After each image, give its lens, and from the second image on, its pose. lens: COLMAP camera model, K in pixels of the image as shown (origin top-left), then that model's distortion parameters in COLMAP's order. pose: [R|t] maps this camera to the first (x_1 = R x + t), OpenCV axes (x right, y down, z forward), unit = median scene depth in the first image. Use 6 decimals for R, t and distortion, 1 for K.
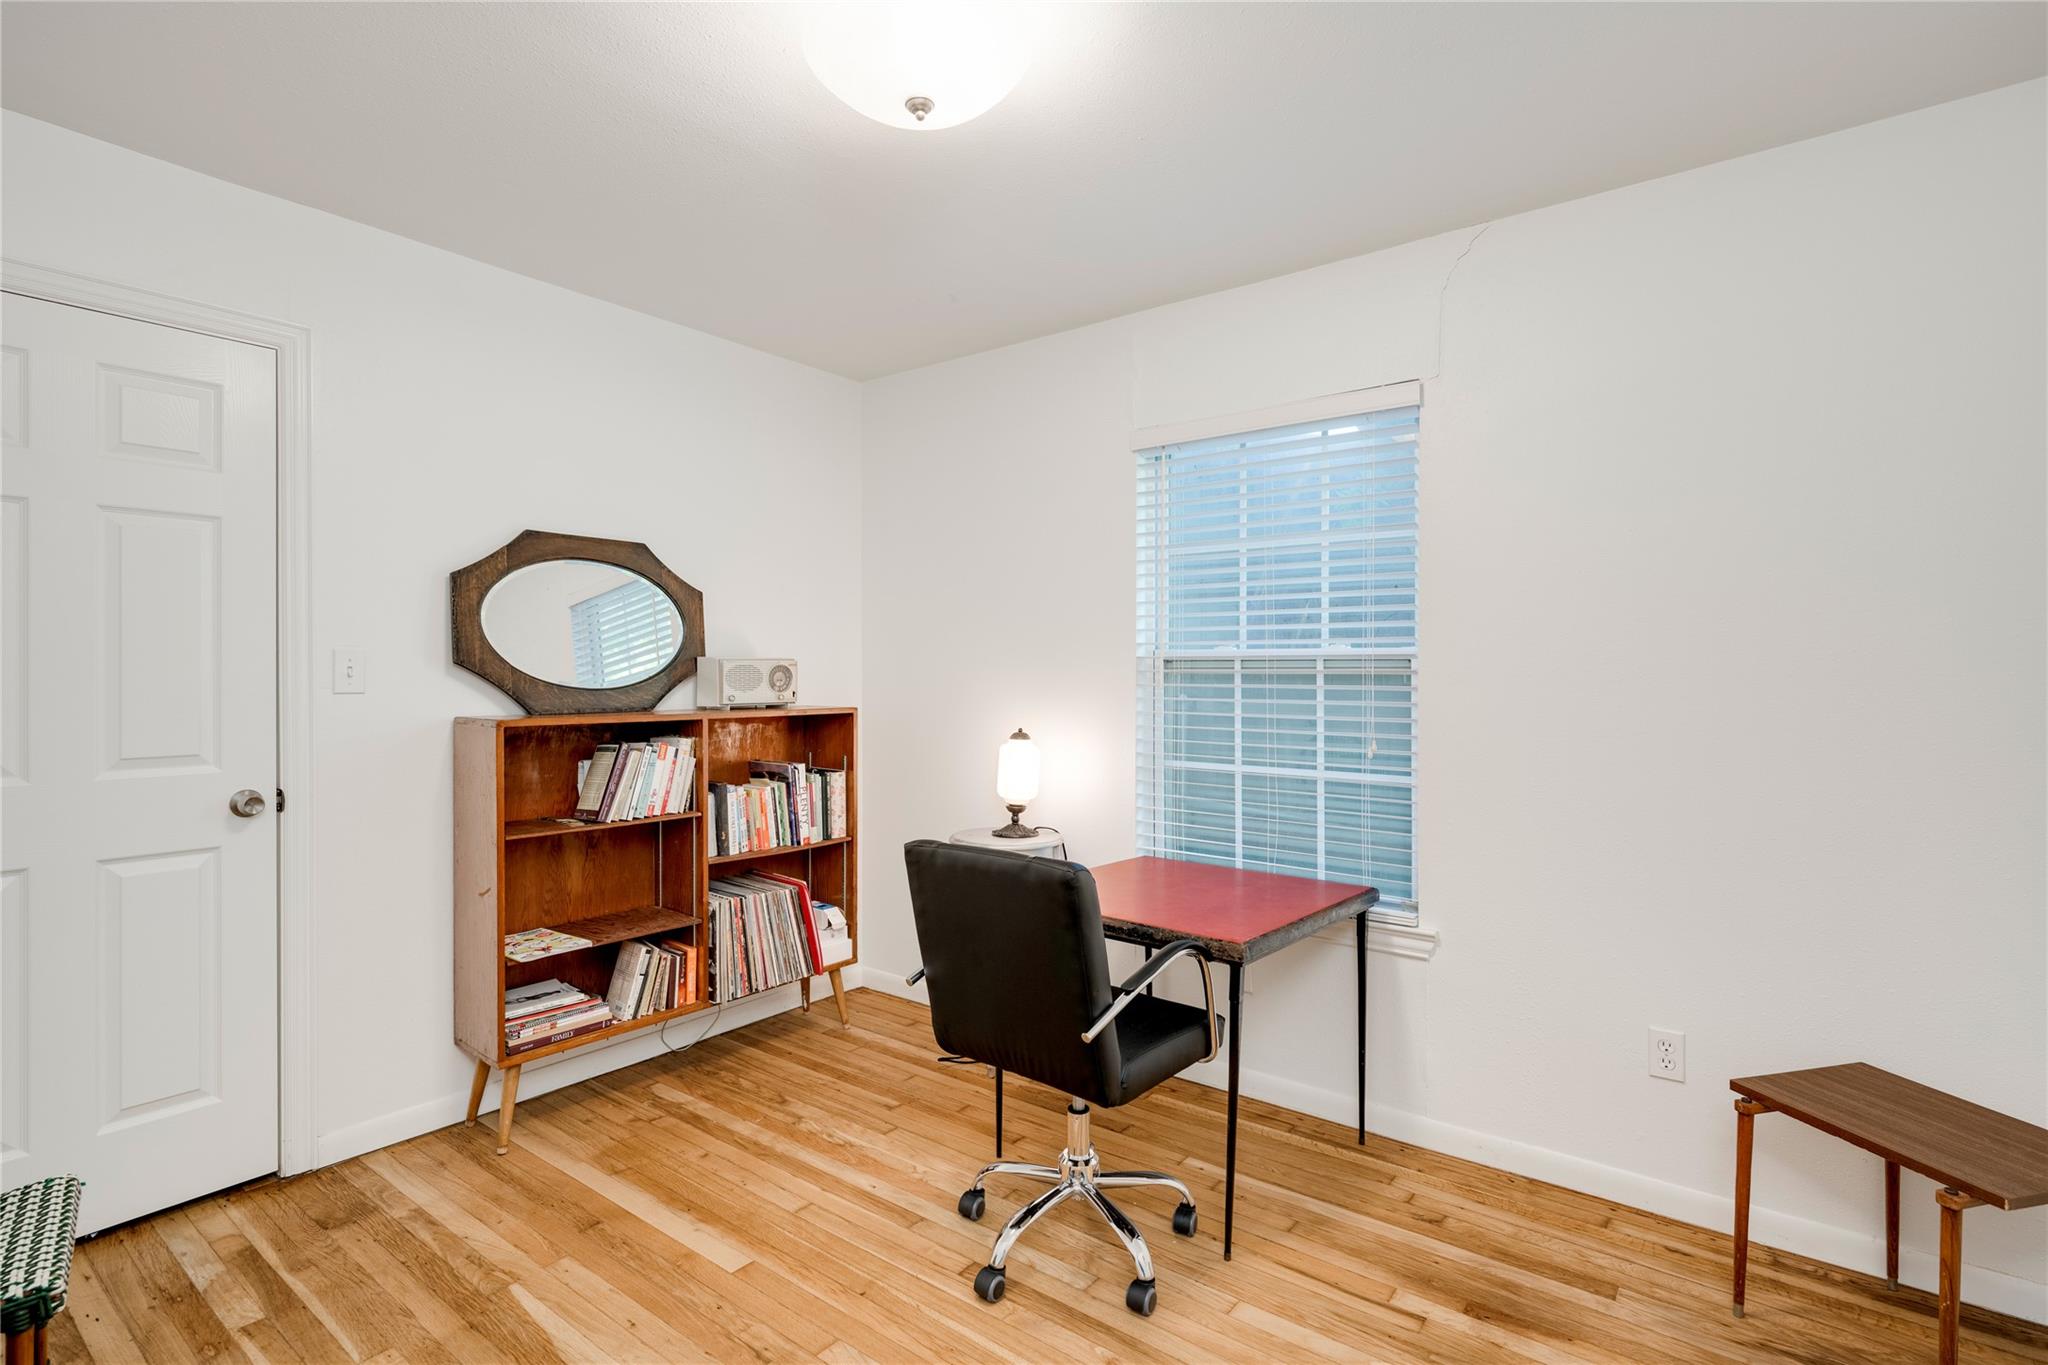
lens RADIAL K [[992.6, 0, 1022.3], [0, 992.6, 678.9], [0, 0, 1]] dist [-0.000545, -0.000375]
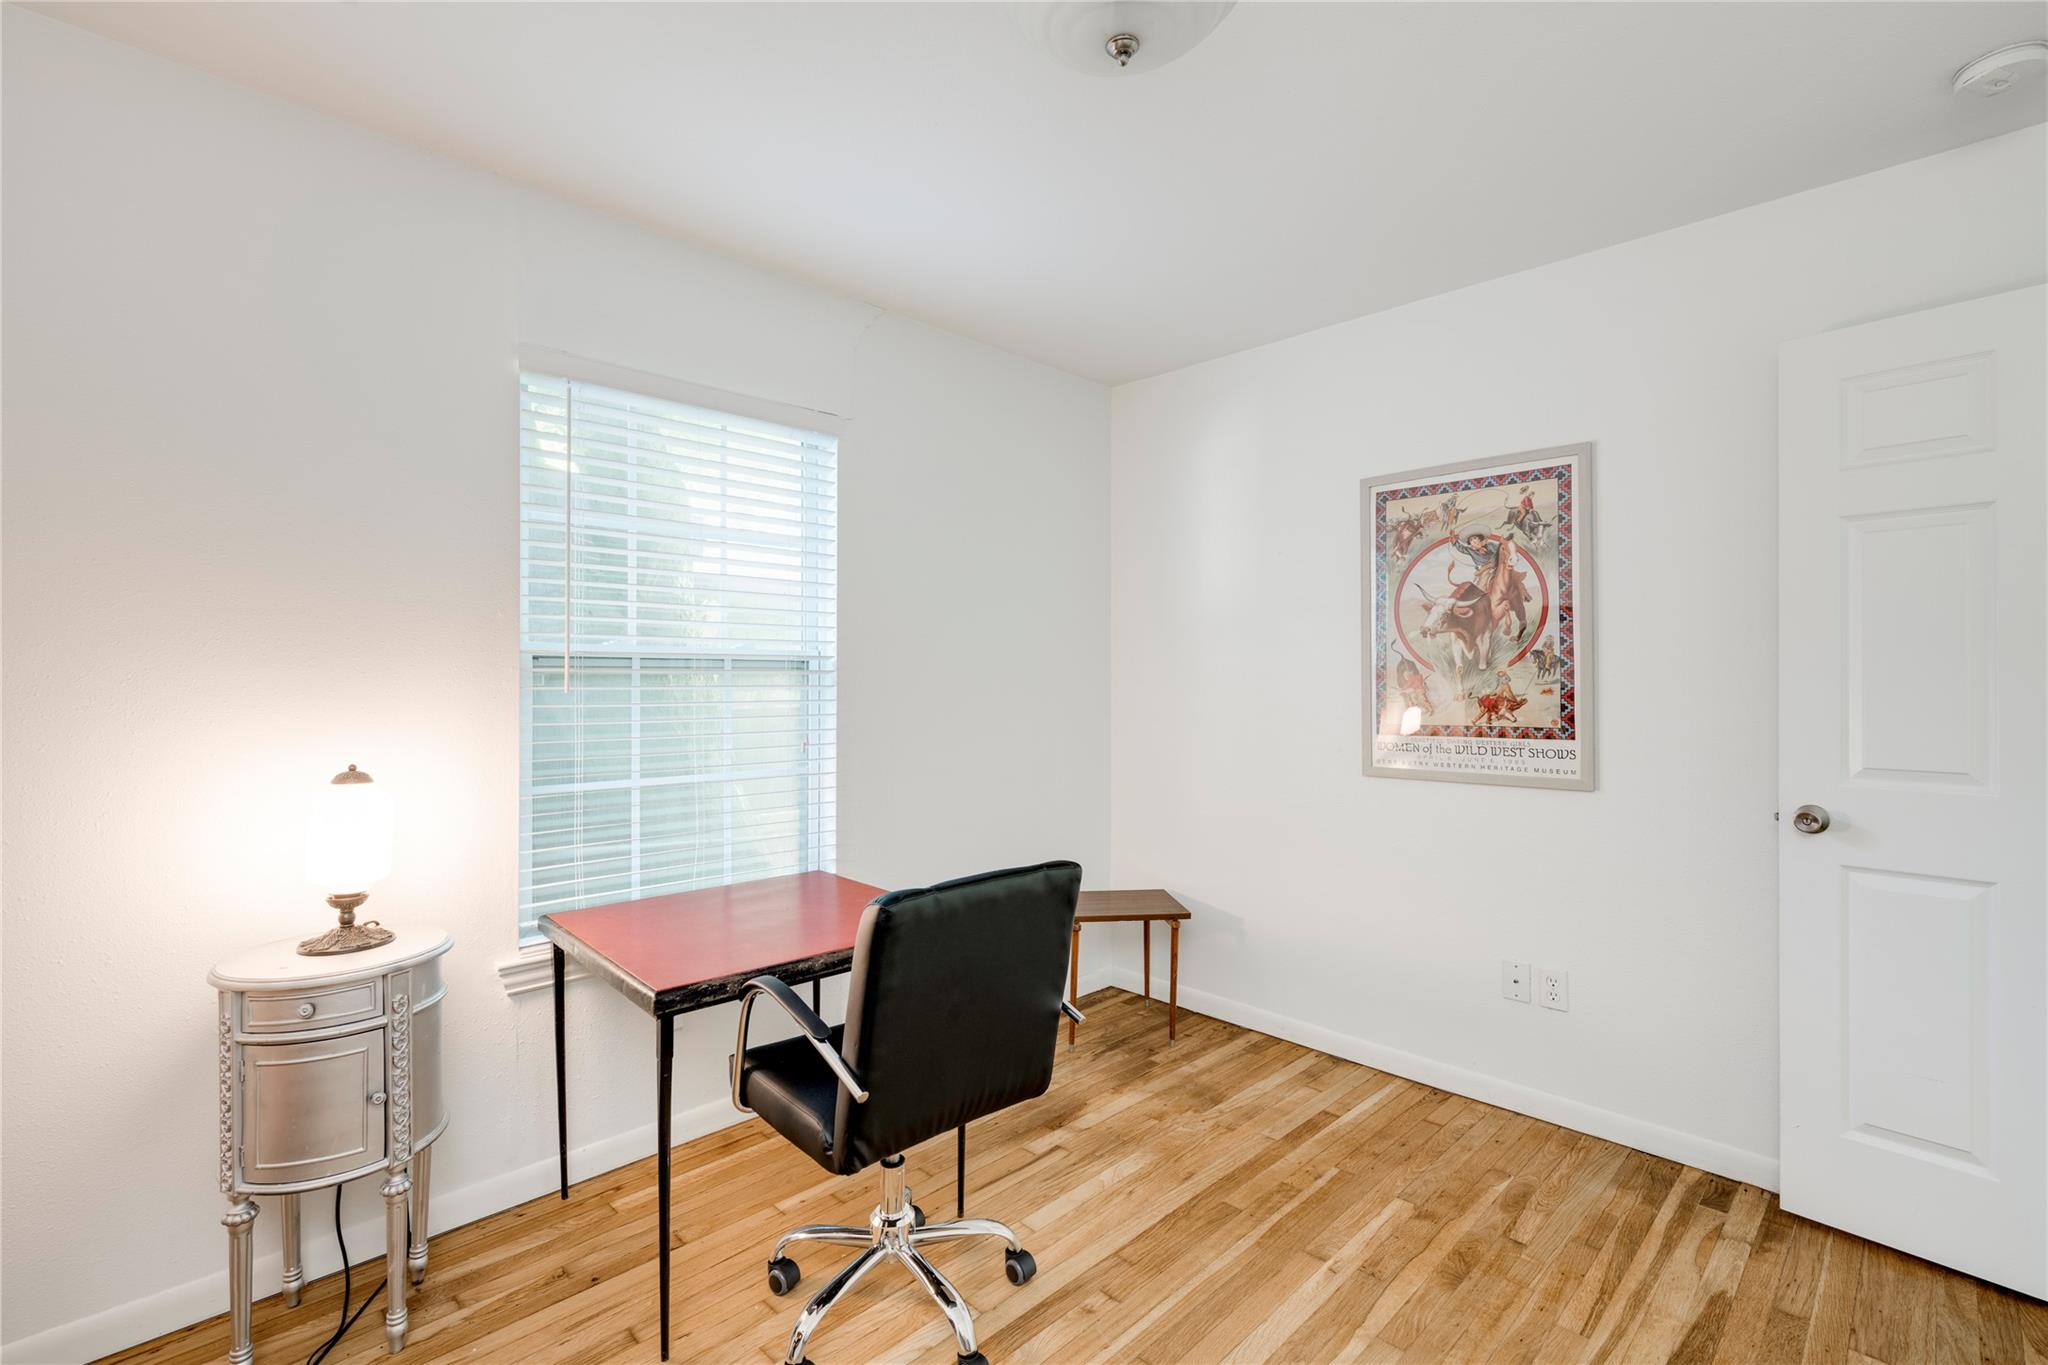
lens RADIAL K [[950.8, 0, 1023.8], [0, 950.8, 684.7], [0, 0, 1]] dist [0.001154, 0.000102]
pose [[0.110612, -0.009325, 0.993820, -0.618616], [0.010725, 0.999909, 0.008189, 0.000894], [-0.993806, 0.009753, 0.110702, 0.622995]]
